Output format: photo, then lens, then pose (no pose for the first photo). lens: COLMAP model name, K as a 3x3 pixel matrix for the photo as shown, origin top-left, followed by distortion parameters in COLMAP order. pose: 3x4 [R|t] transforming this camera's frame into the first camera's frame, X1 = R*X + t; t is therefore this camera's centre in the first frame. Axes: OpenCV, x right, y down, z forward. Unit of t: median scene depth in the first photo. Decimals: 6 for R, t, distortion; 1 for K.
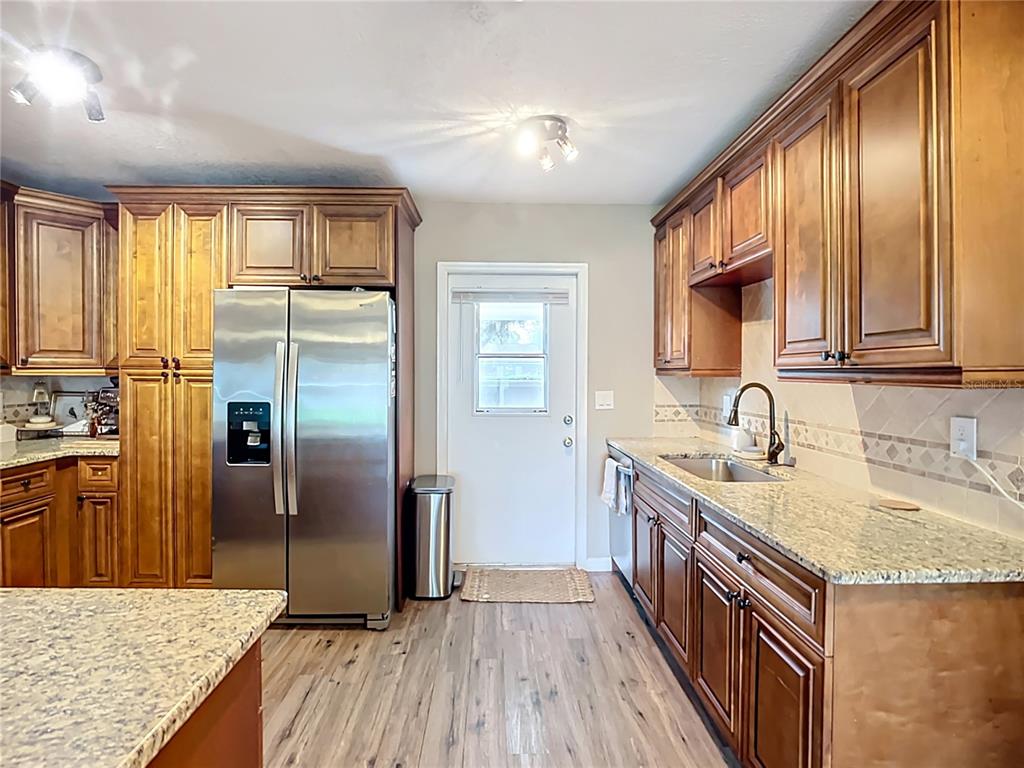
lens RADIAL K [[538.0, 0, 508.8], [0, 538.0, 378.4], [0, 0, 1]] dist [-0.037100, 0.011217]
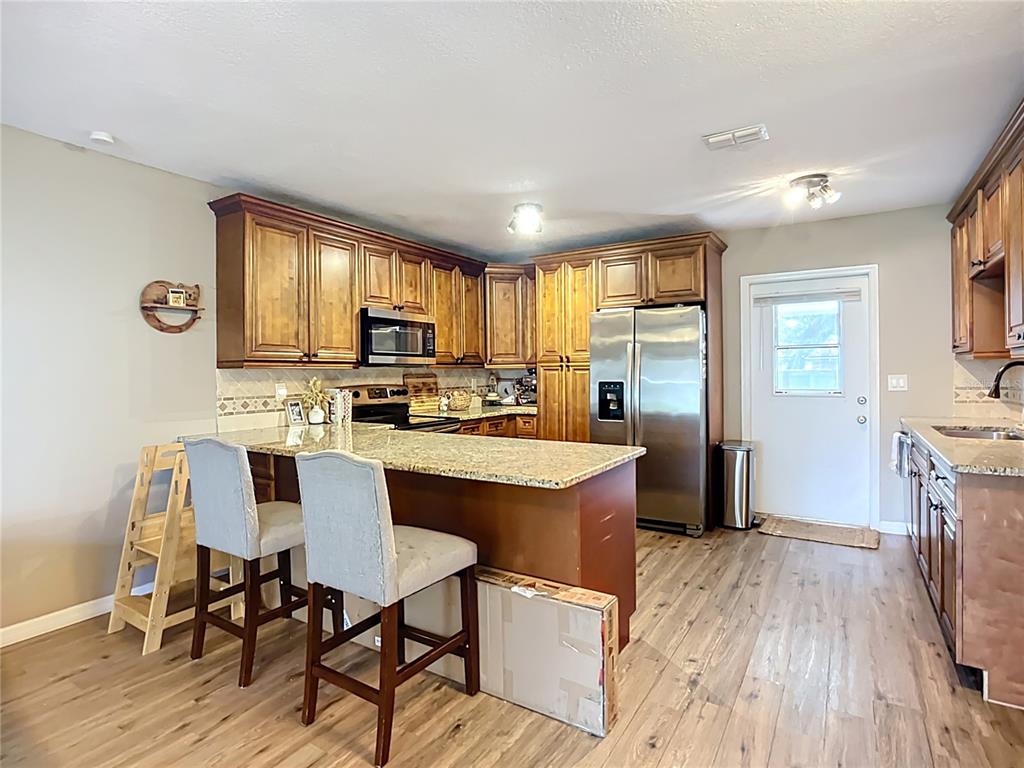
lens RADIAL K [[538.0, 0, 508.8], [0, 538.0, 378.4], [0, 0, 1]] dist [-0.037100, 0.011217]
pose [[0.829595, -0.007652, -0.558312, 0.149622], [0.009184, 0.999958, -0.000059, 0.029898], [0.558289, -0.005078, 0.829631, -0.479292]]
